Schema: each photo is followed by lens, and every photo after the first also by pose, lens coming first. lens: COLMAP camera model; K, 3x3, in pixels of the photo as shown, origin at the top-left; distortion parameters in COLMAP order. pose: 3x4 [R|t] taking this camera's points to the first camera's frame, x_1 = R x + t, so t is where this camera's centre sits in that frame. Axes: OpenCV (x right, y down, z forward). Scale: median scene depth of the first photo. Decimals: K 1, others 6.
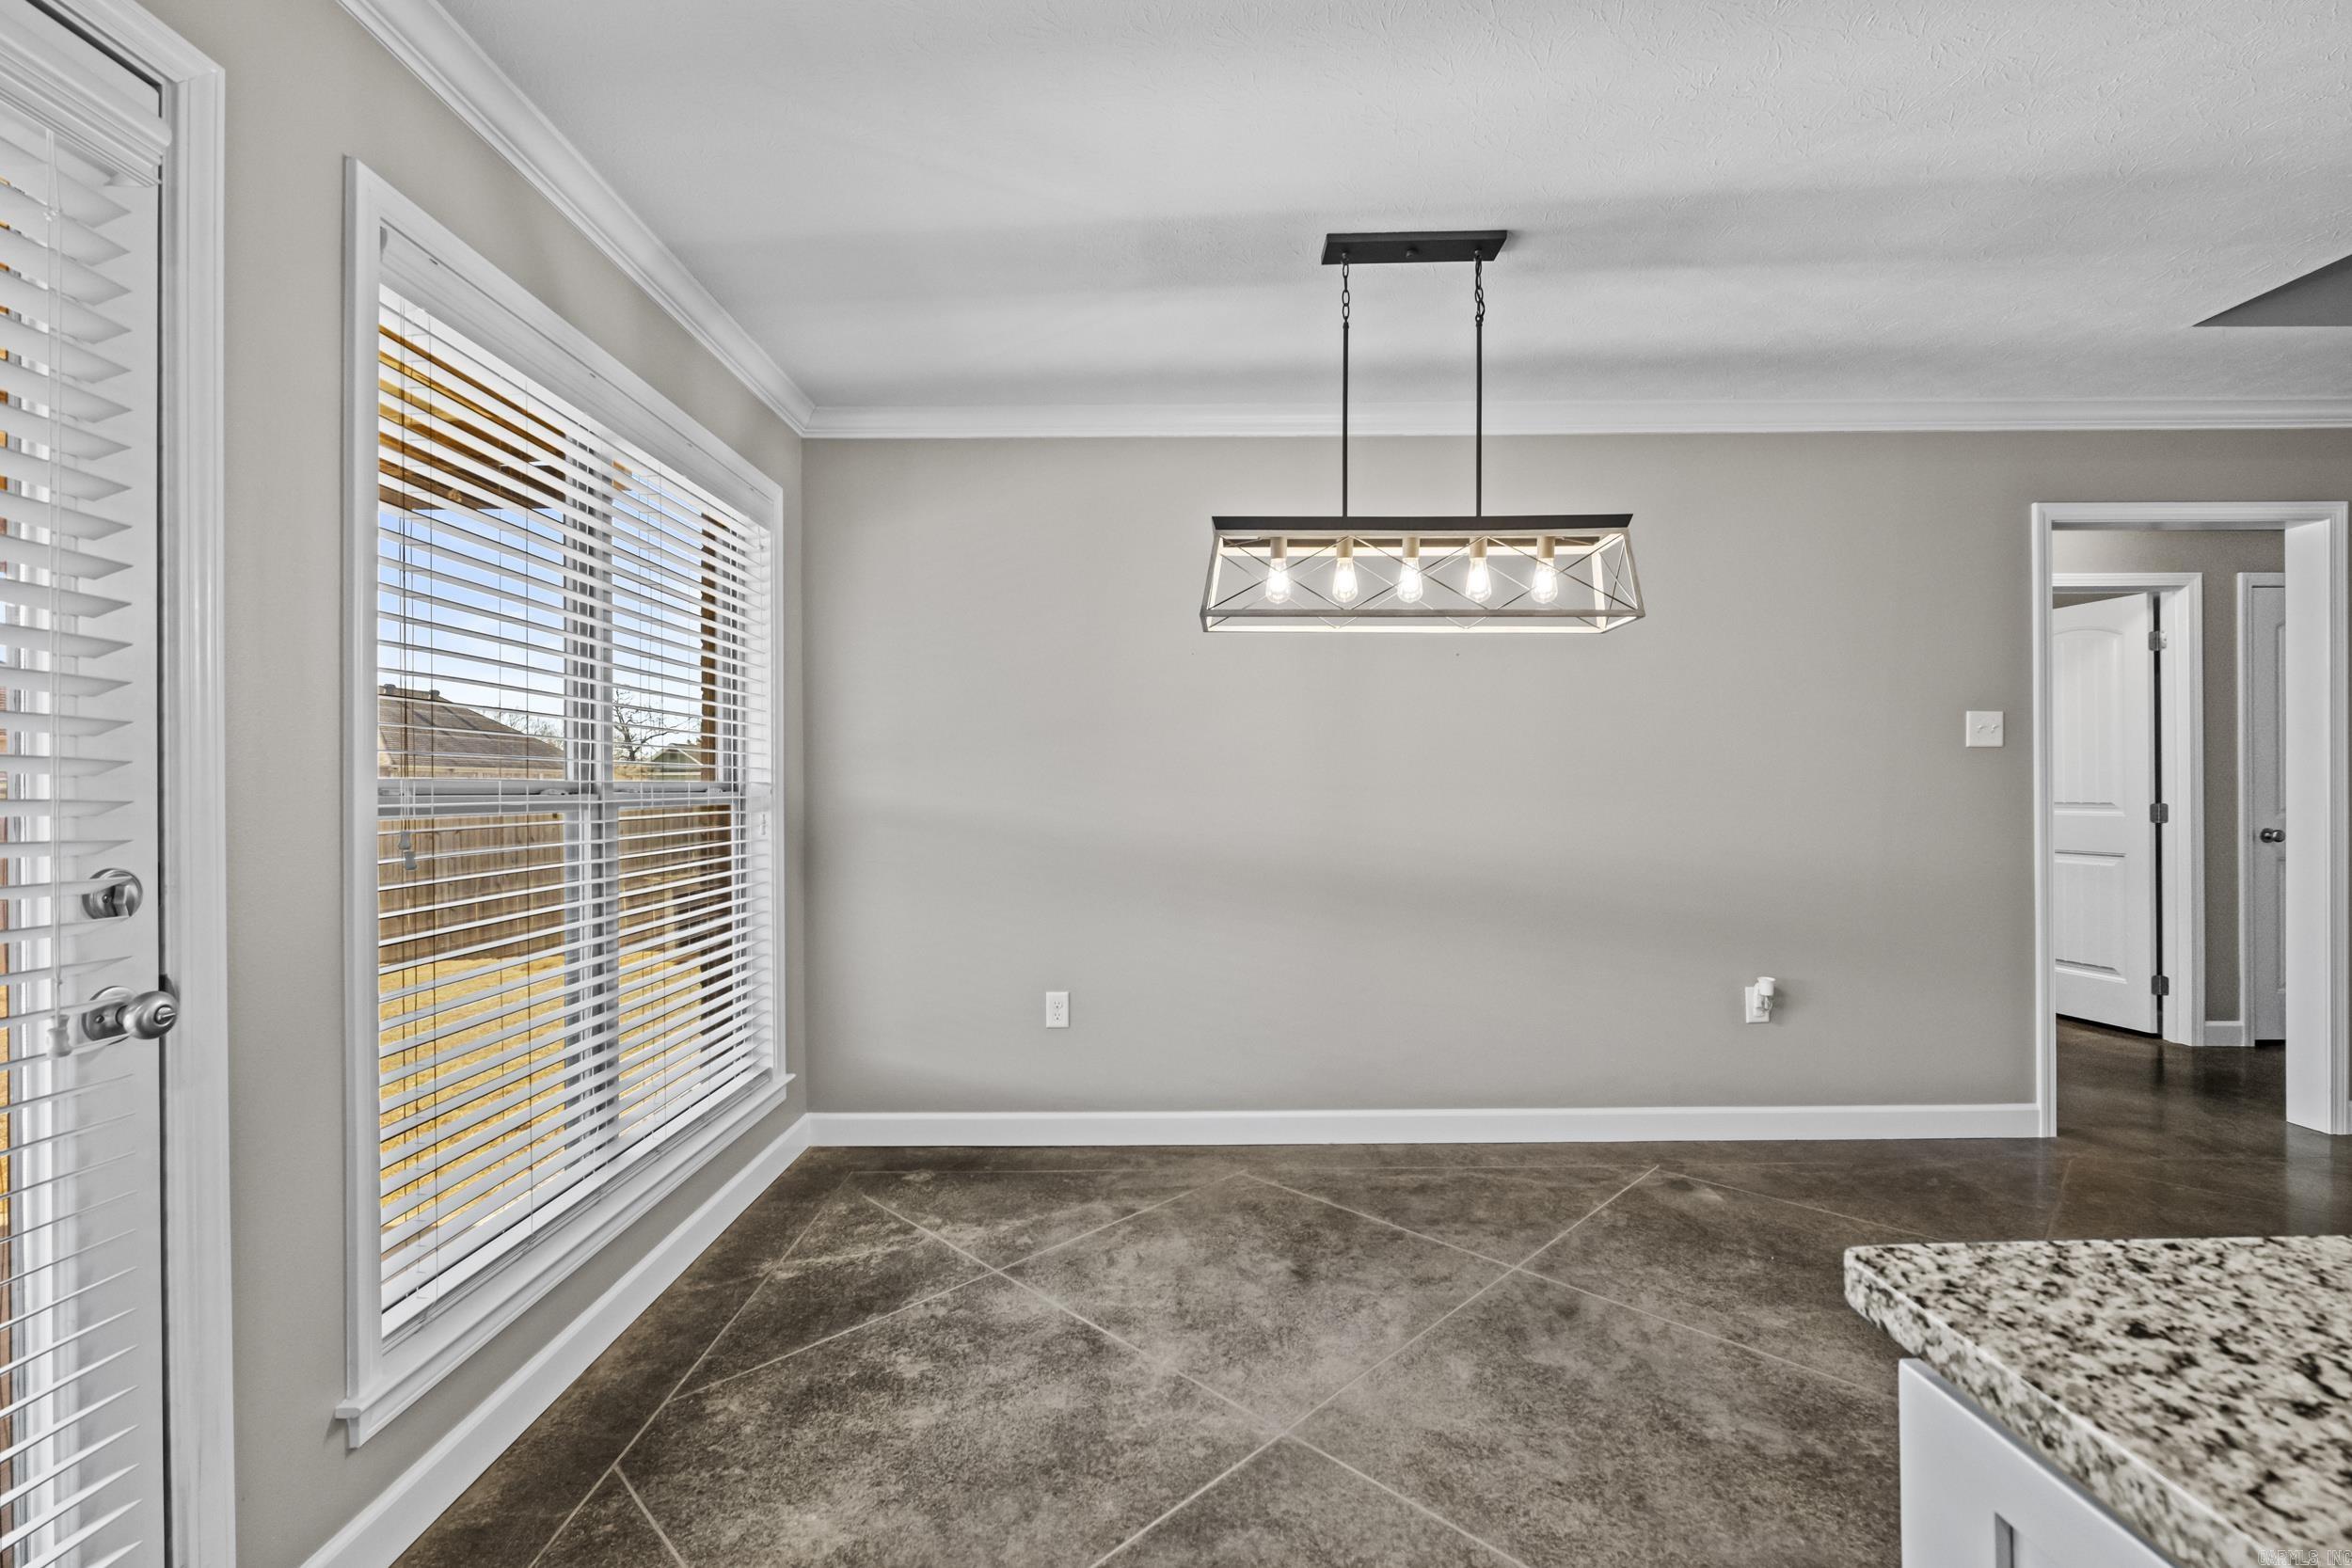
lens RADIAL K [[1030.8, 0, 1161.7], [0, 1030.8, 782.8], [0, 0, 1]] dist [-0.007646, 0.001066]
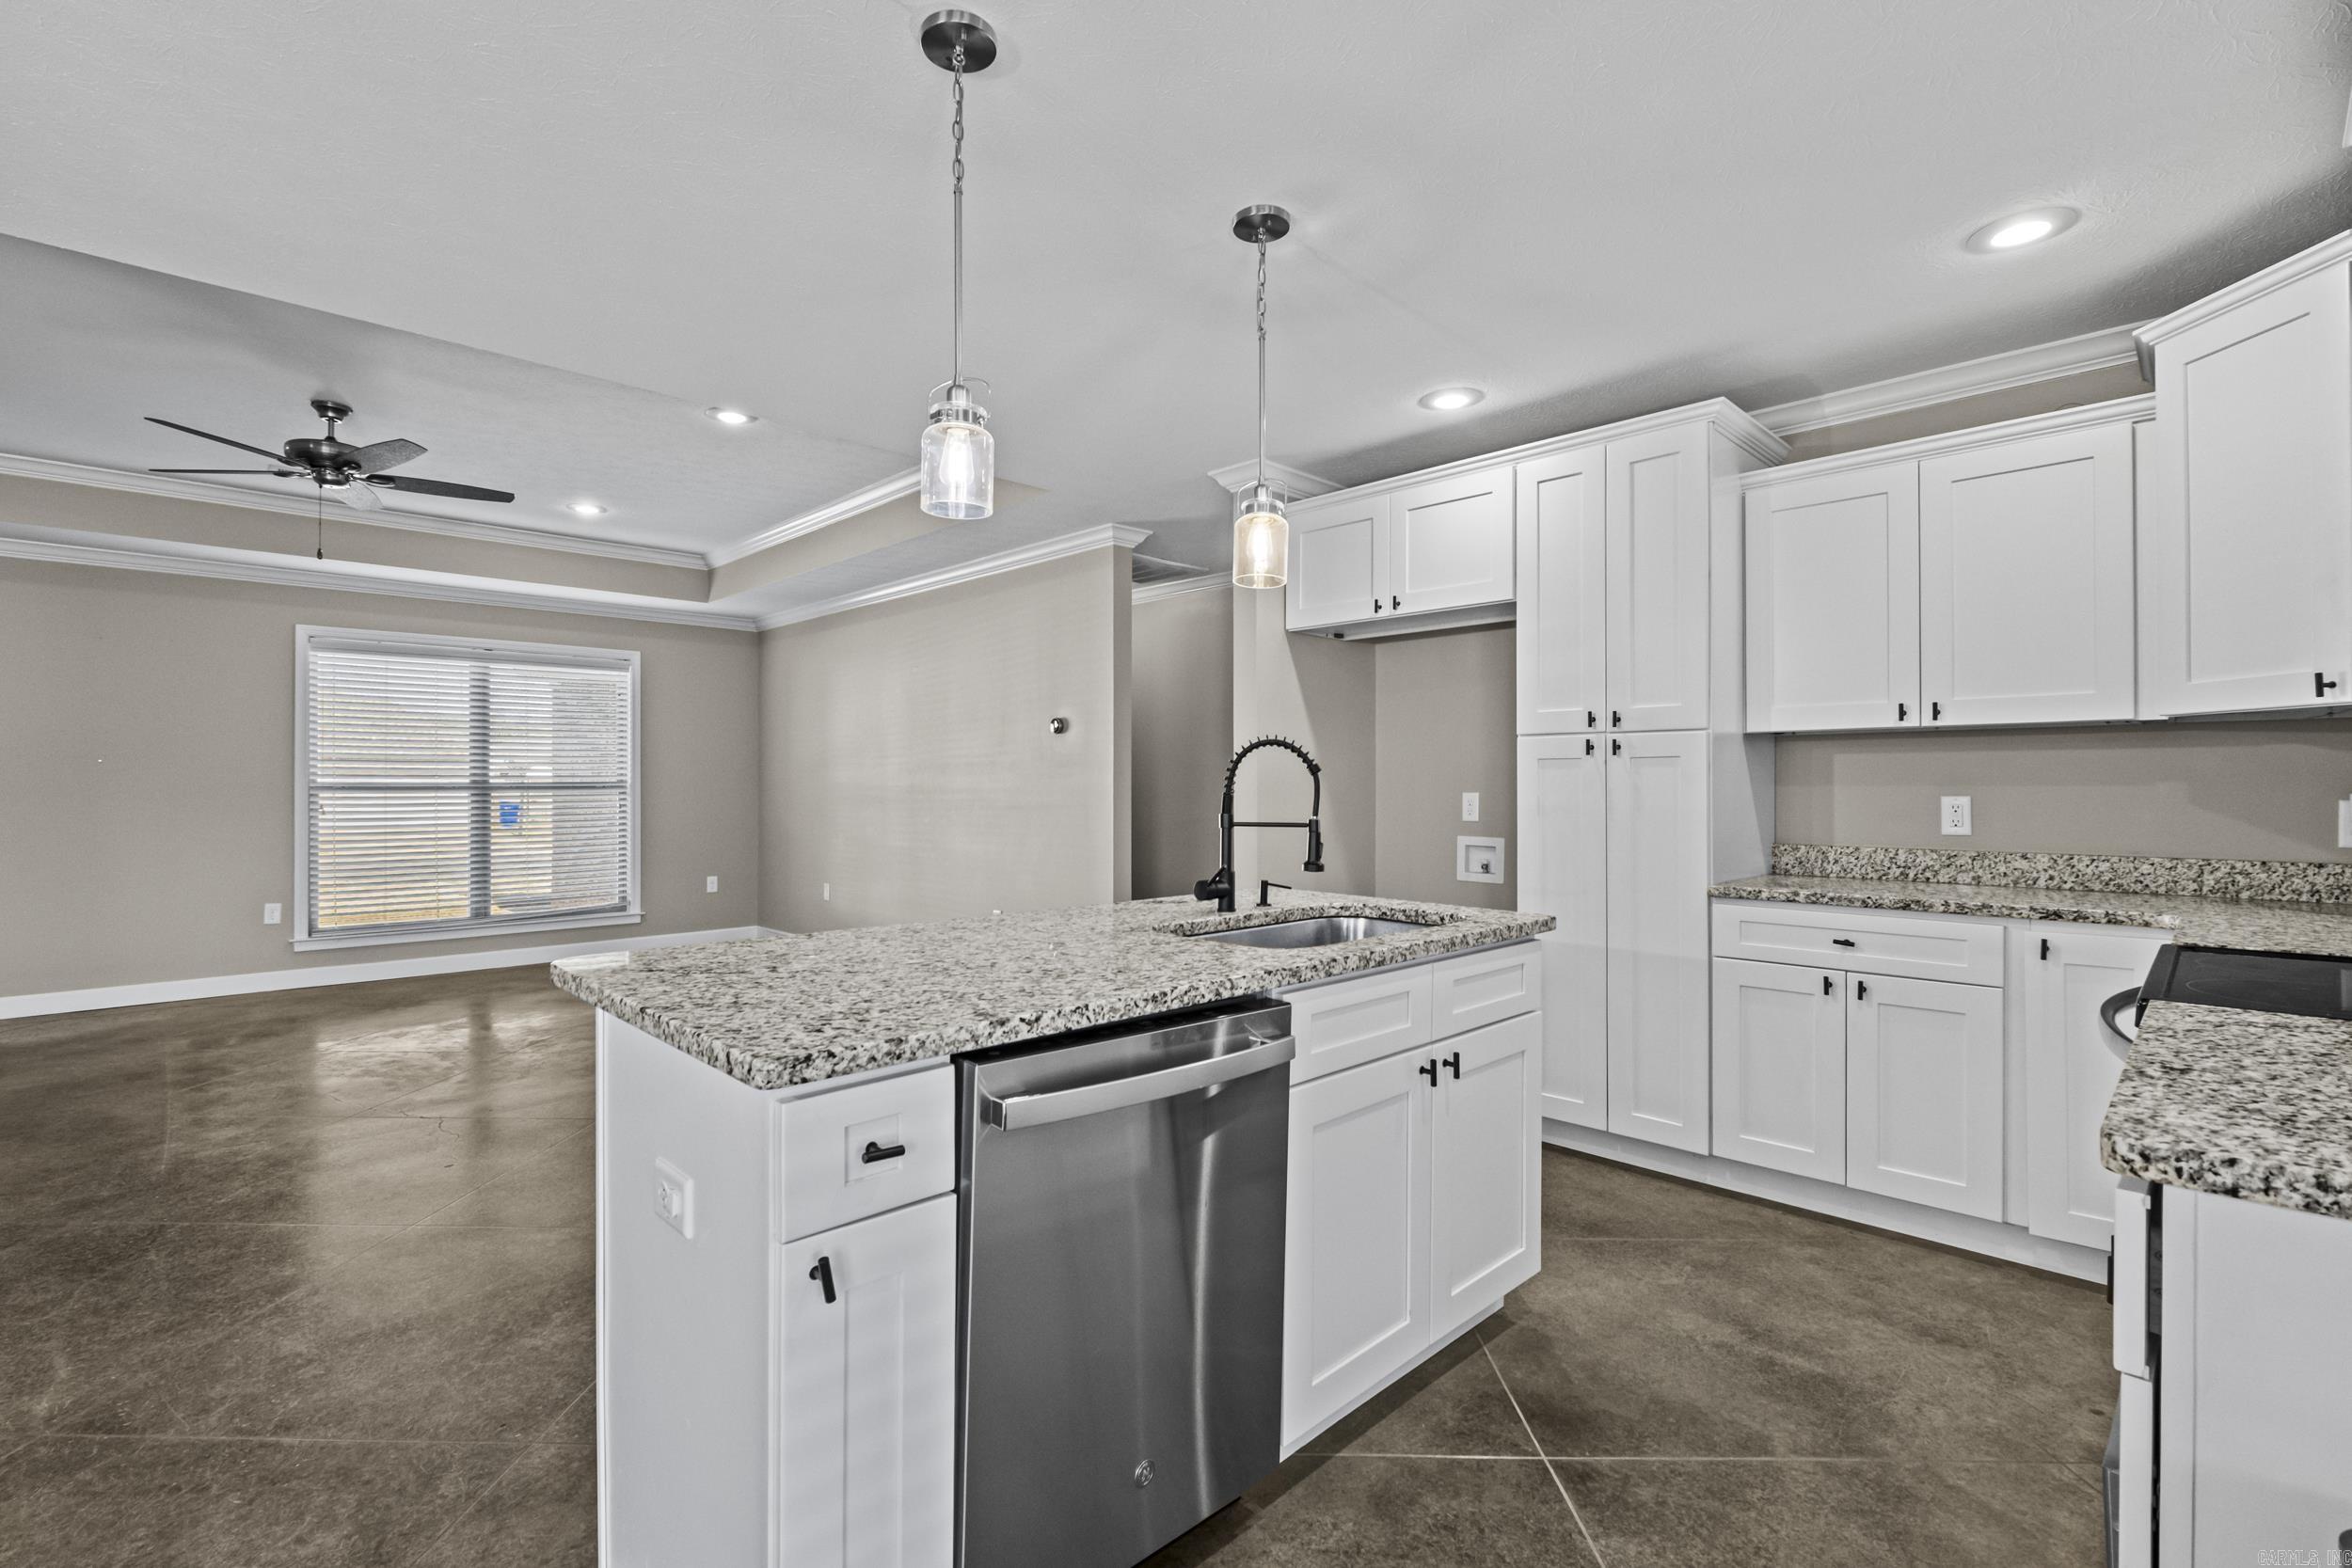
lens RADIAL K [[1044.9, 0, 1161.1], [0, 1044.9, 782.9], [0, 0, 1]] dist [-0.007977, -0.000148]
pose [[-0.699318, 0.009400, 0.714749, -0.206748], [0.000309, 0.999917, -0.012848, 0.002259], [-0.714810, -0.008765, -0.699263, 0.345400]]
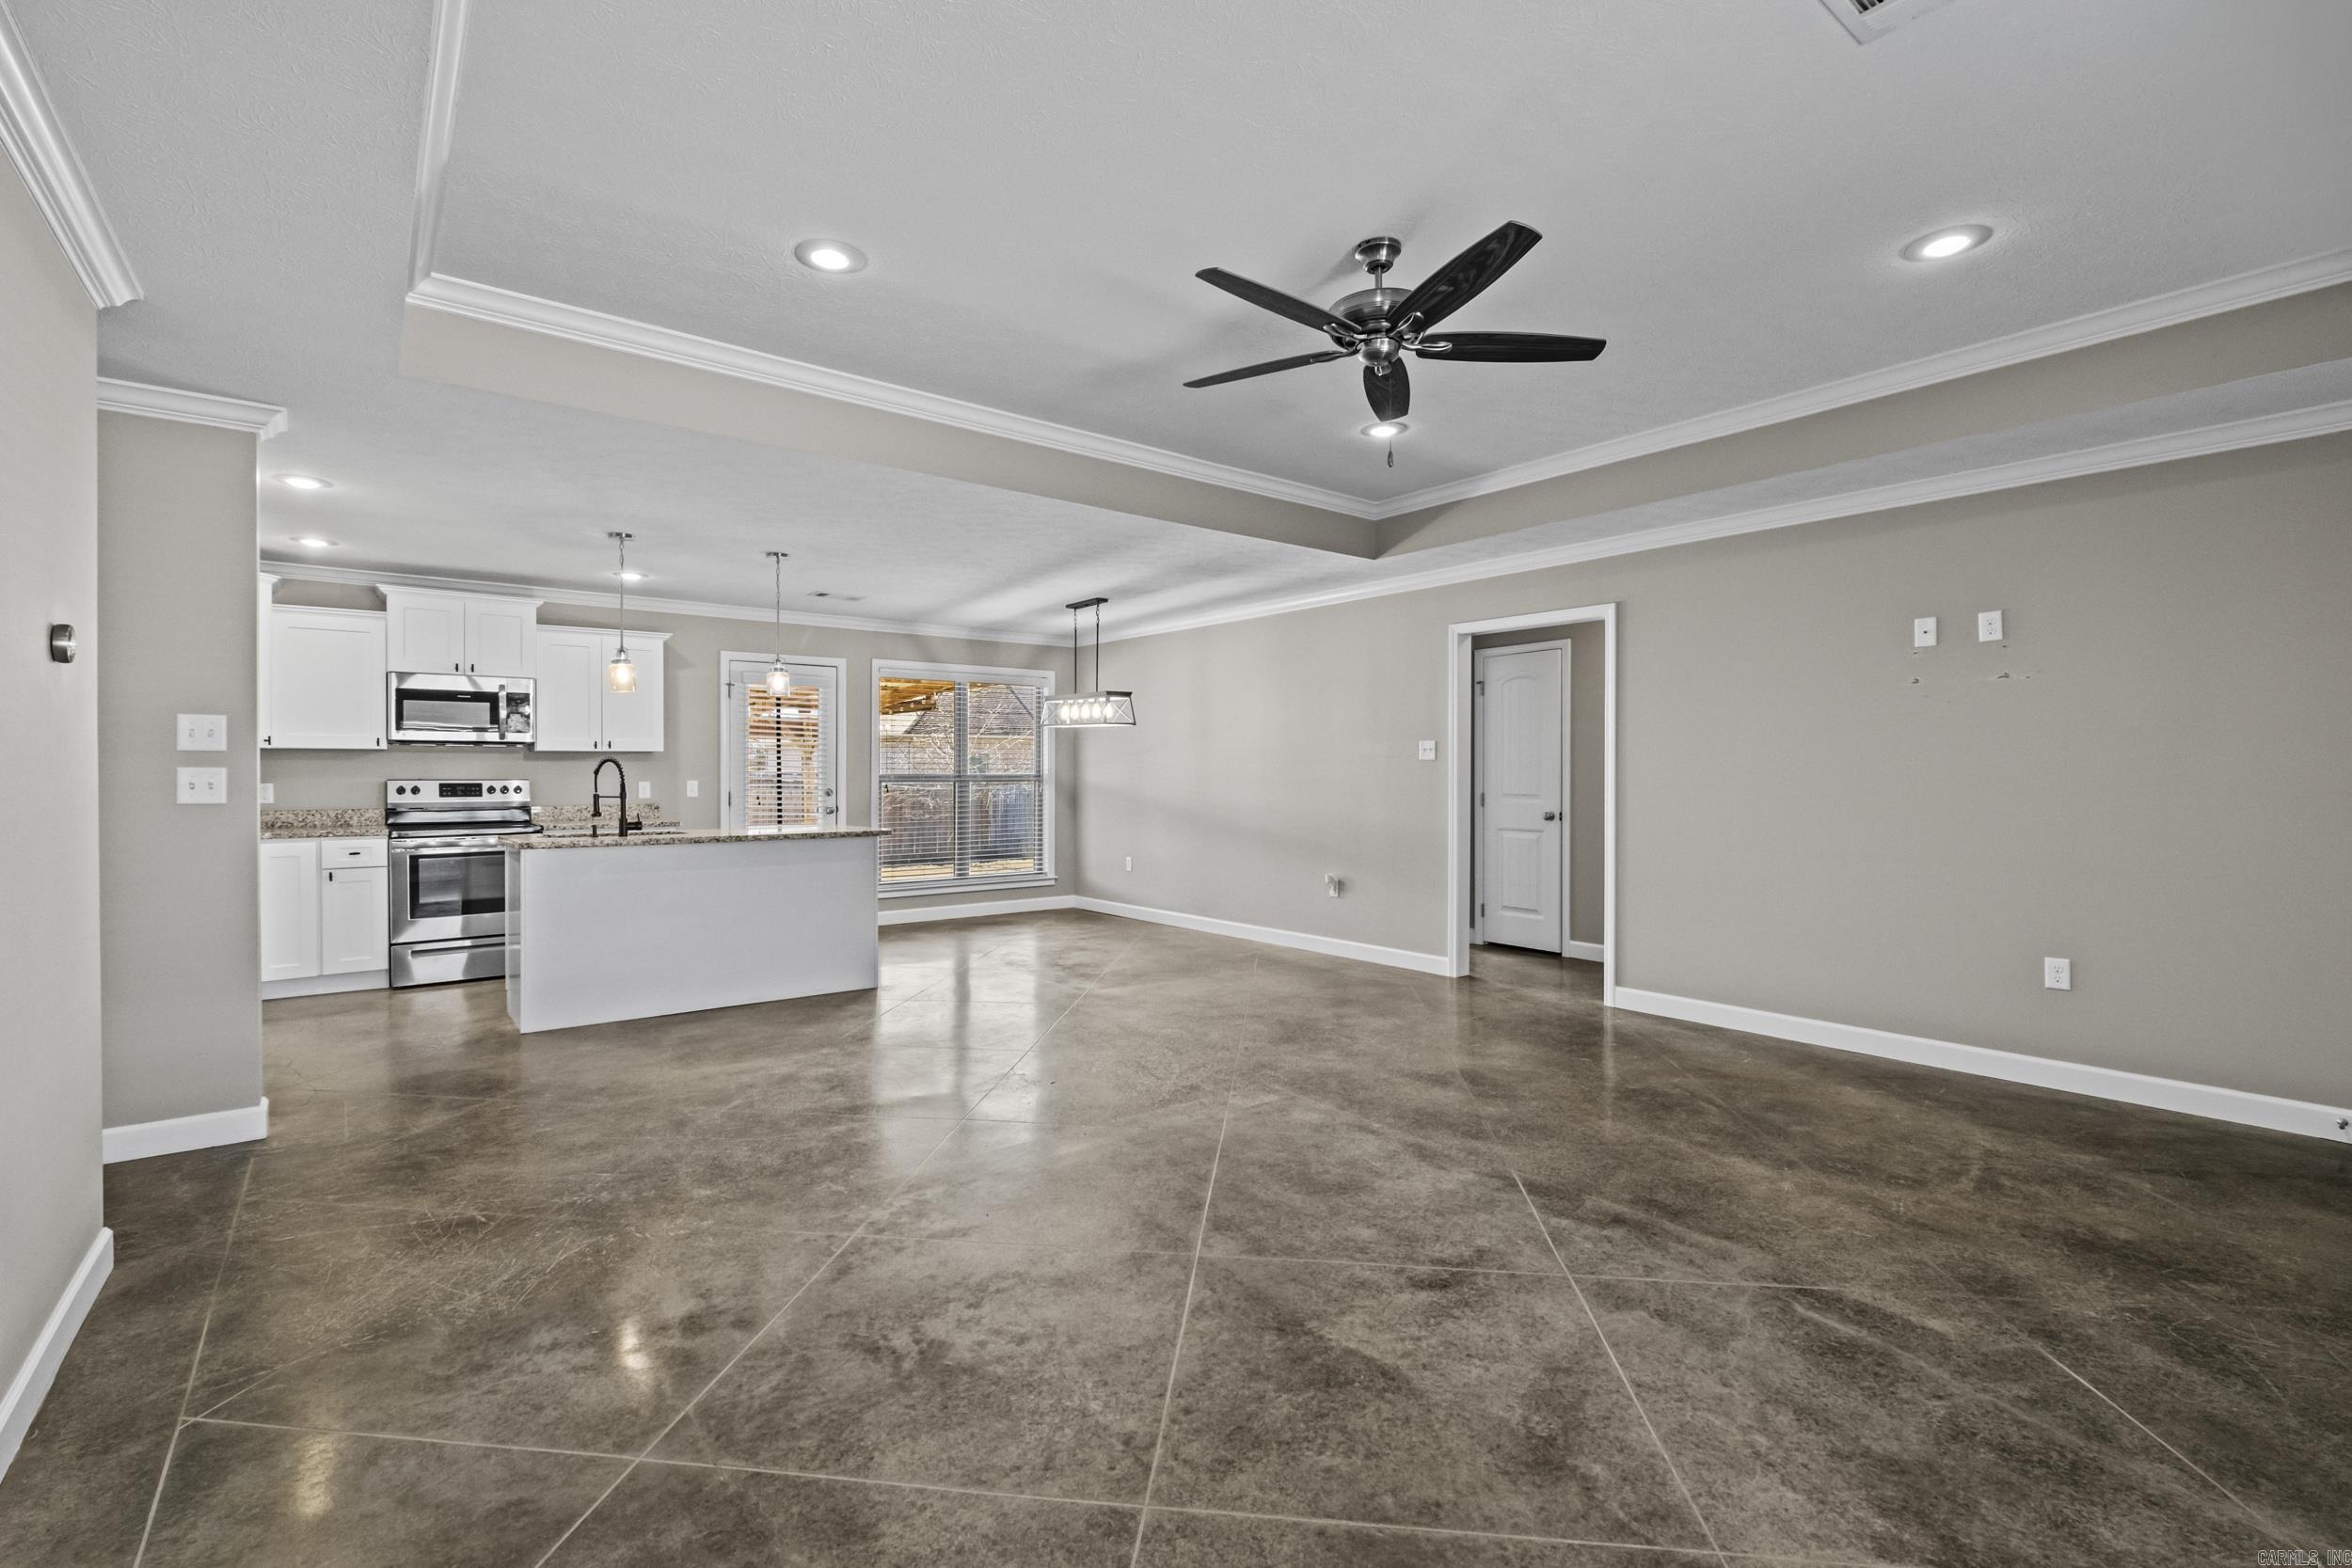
lens RADIAL K [[1030.8, 0, 1161.7], [0, 1030.8, 782.8], [0, 0, 1]] dist [-0.007646, 0.001066]
pose [[0.622710, 0.015855, -0.782292, 2.095103], [-0.000657, 0.999805, 0.019740, -0.032628], [0.782453, -0.011778, 0.622599, -0.560068]]
